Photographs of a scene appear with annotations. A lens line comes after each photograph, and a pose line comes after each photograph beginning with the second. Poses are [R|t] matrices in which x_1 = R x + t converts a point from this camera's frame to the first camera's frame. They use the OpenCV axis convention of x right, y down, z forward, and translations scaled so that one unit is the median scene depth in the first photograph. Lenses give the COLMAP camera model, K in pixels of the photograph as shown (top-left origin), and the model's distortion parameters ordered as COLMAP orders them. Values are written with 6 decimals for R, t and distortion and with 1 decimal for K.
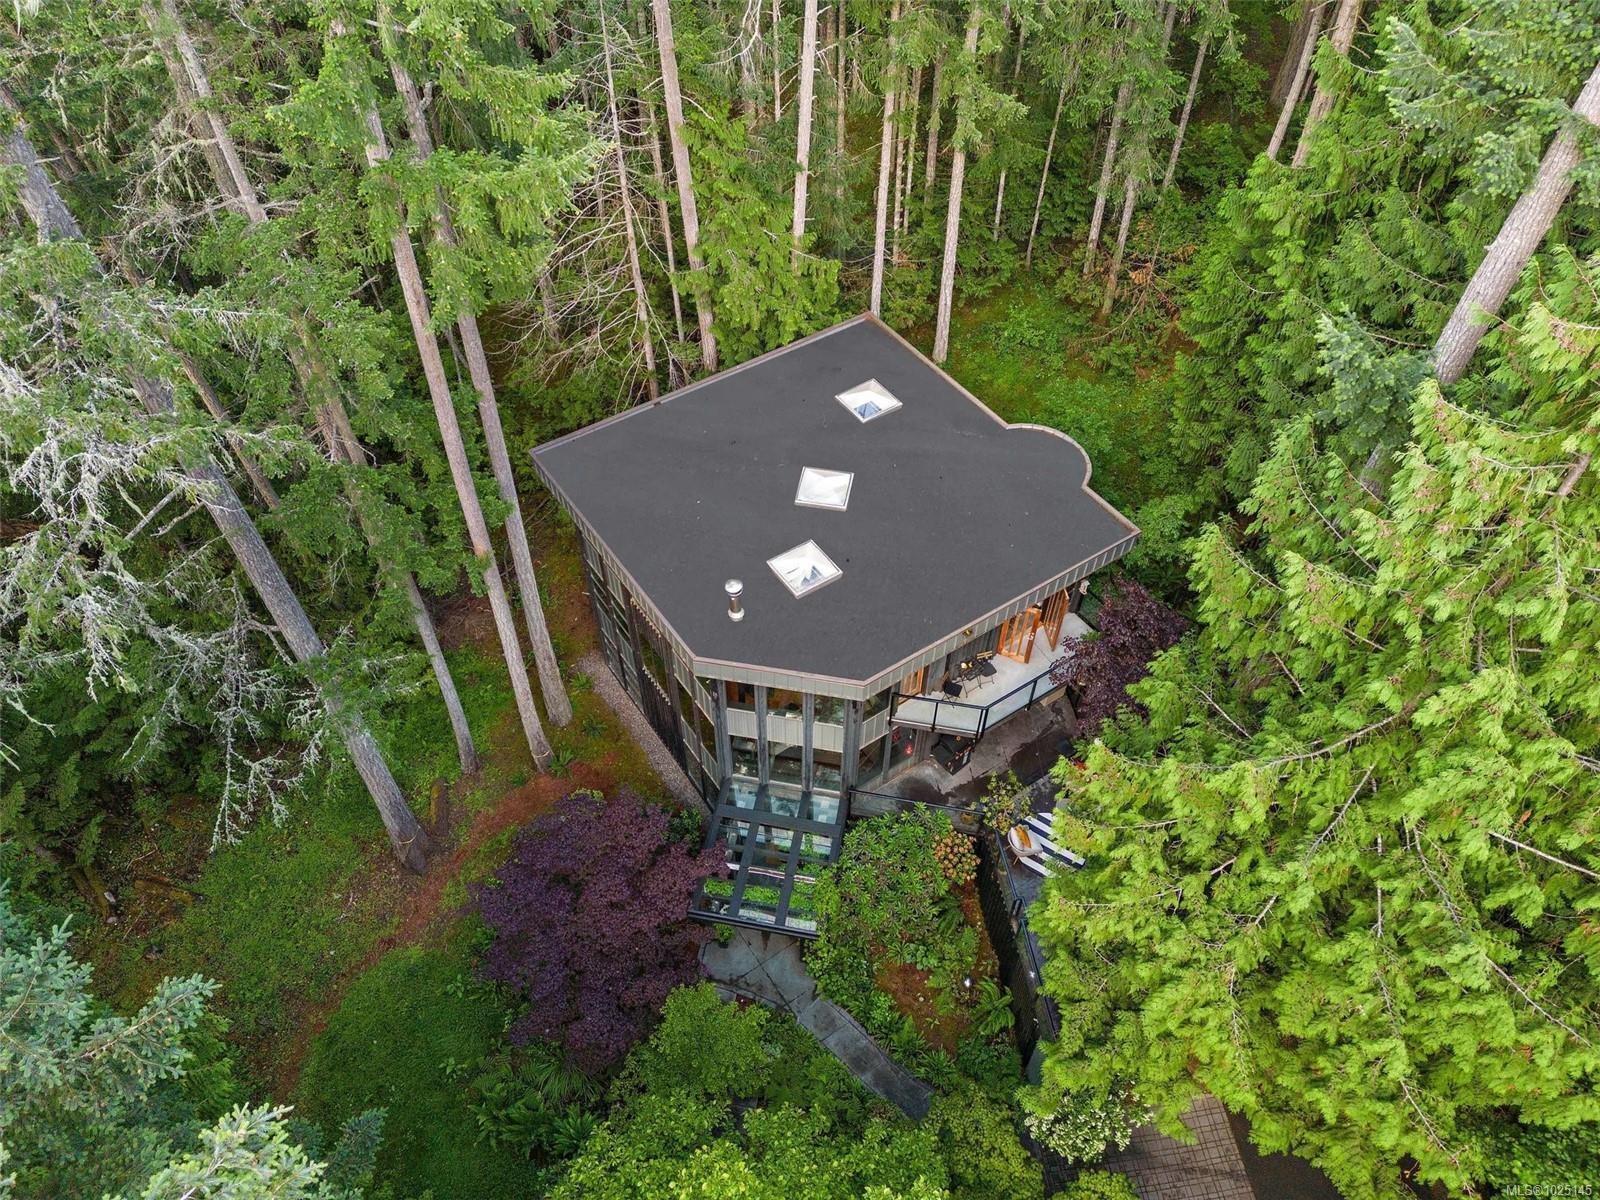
lens RADIAL K [[1140.5, 0, 800.0], [0, 1140.5, 600.0], [0, 0, 1]] dist [0.115684, -0.000132]
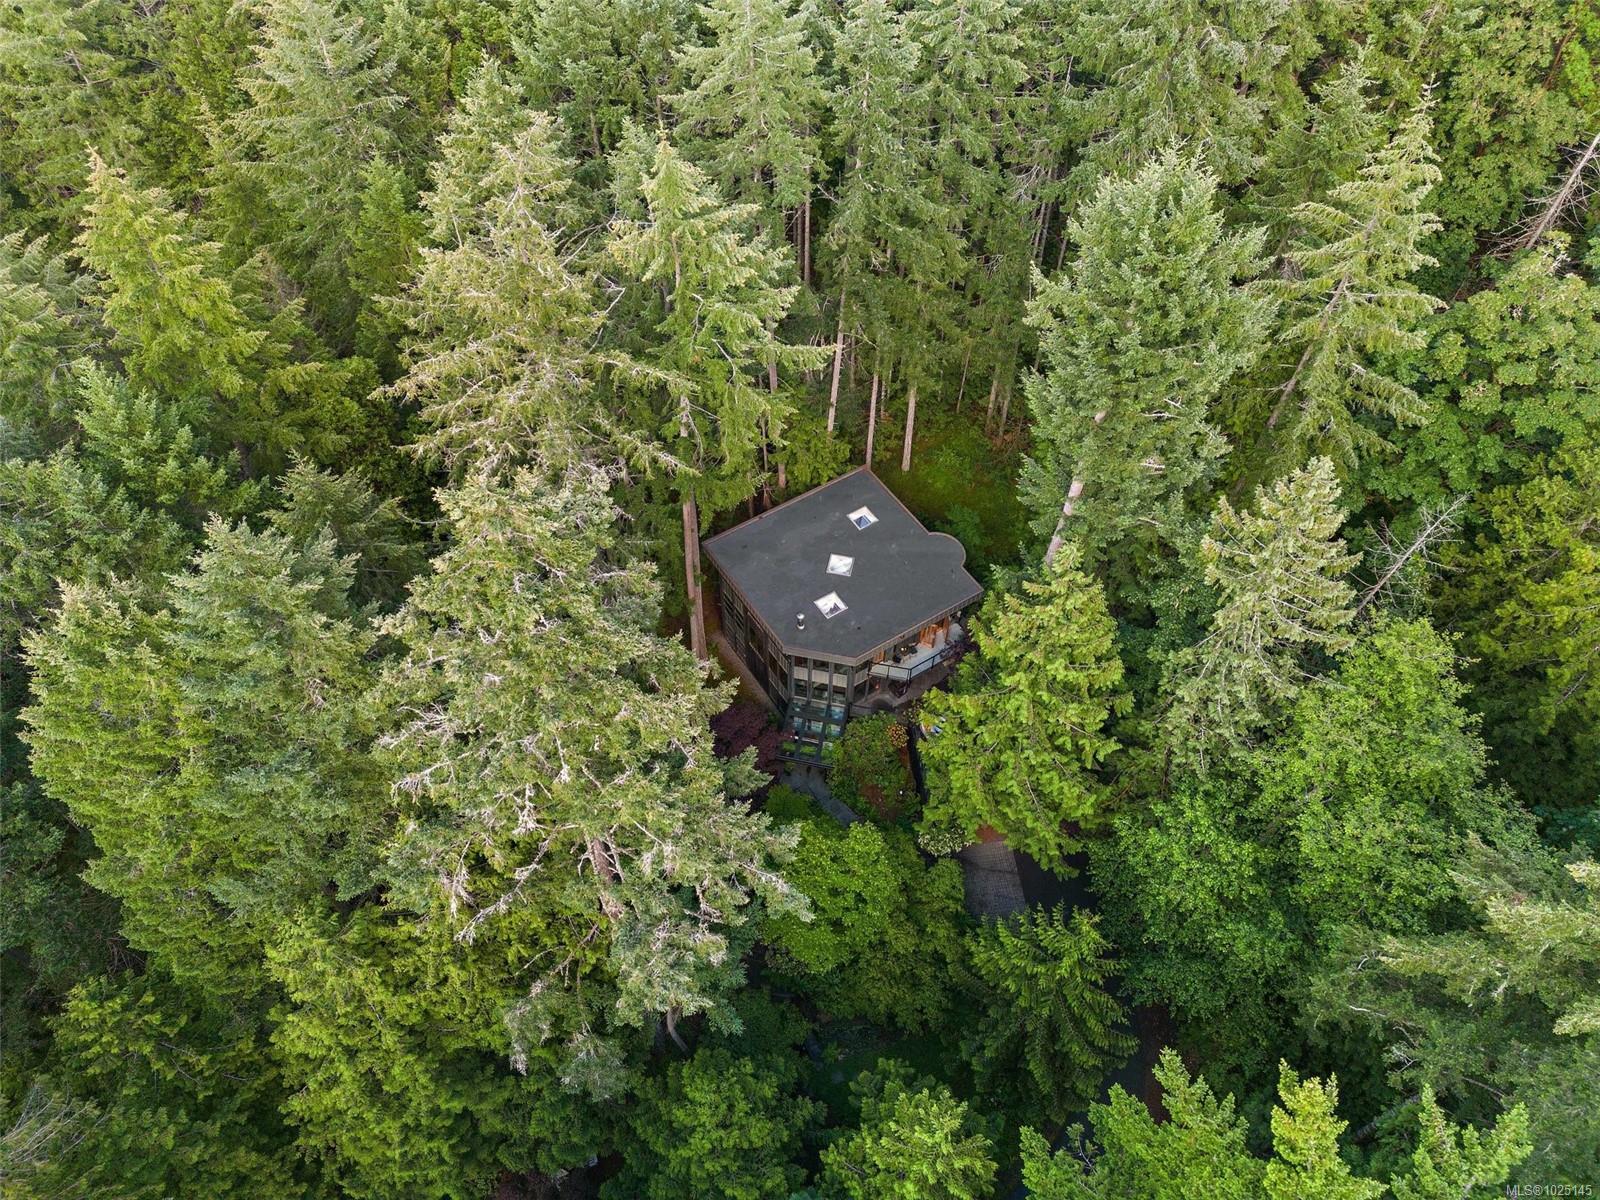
lens RADIAL K [[1121.5, 0, 800.0], [0, 1121.5, 600.0], [0, 0, 1]] dist [-0.000309, -0.000012]
pose [[0.999768, 0.020241, -0.007426, -0.038126], [-0.019695, 0.997534, 0.067372, -0.175033], [0.008771, -0.067210, 0.997700, -1.122059]]
